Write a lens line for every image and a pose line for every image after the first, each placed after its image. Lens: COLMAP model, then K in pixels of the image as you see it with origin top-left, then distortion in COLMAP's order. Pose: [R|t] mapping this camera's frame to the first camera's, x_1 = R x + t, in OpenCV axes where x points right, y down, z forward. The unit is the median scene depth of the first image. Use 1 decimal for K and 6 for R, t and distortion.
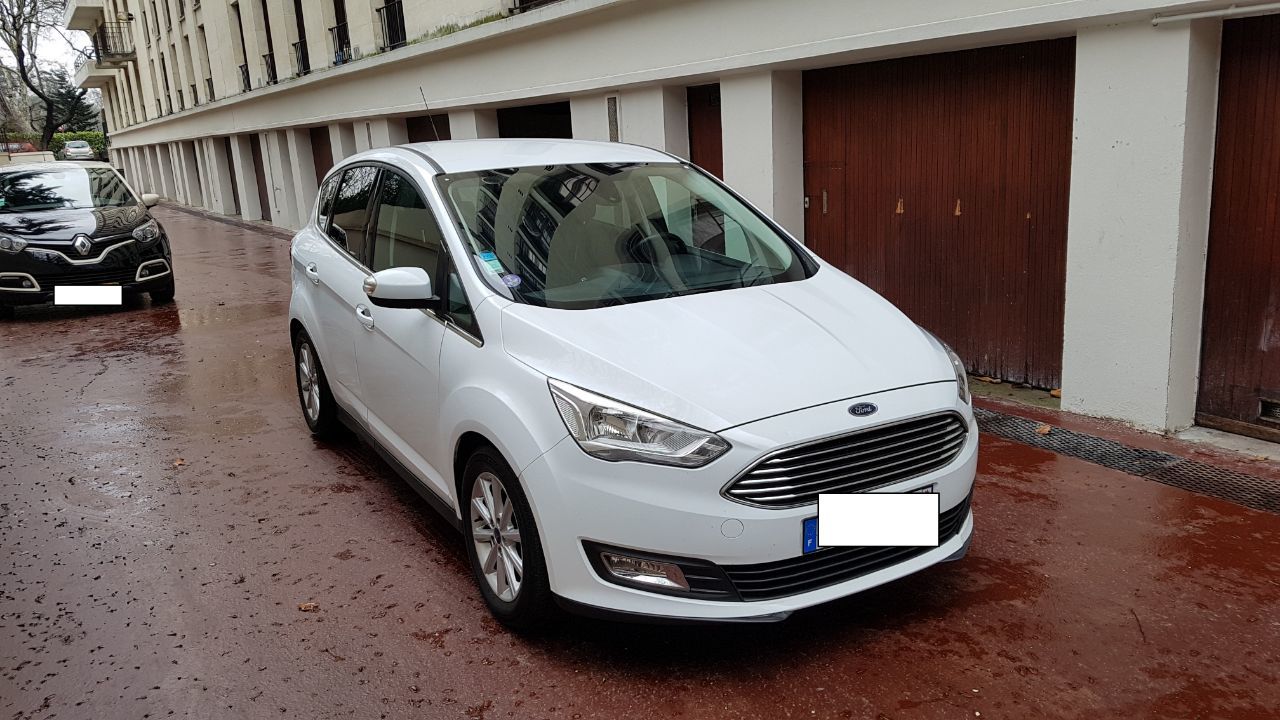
lens RADIAL K [[1018.3, 0, 640.3], [0, 1018.3, 363.5], [0, 0, 1]] dist [0.033118, -0.027196]
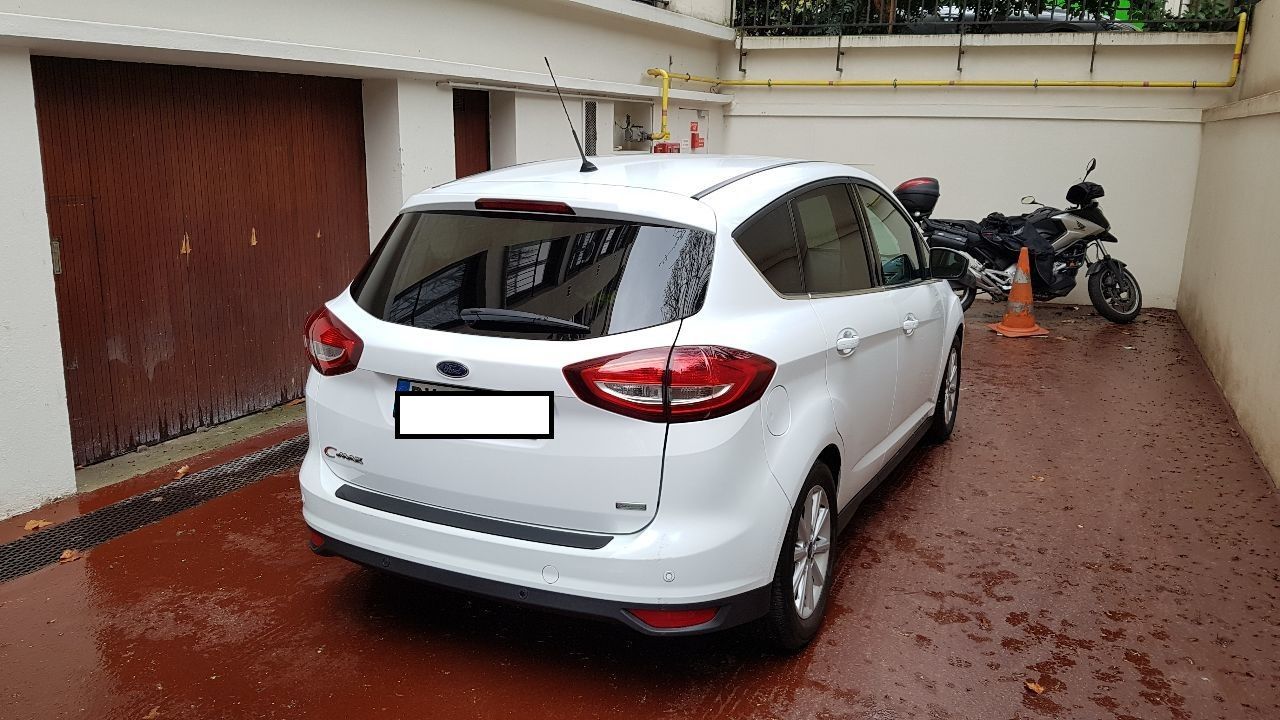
lens RADIAL K [[1018.3, 0, 644.6], [0, 1018.3, 351.4], [0, 0, 1]] dist [0.033118, -0.027196]
pose [[-0.564848, -0.131717, 0.814615, -0.669489], [0.186786, 0.941148, 0.281693, -0.251215], [-0.803777, 0.311273, -0.507003, 1.222190]]
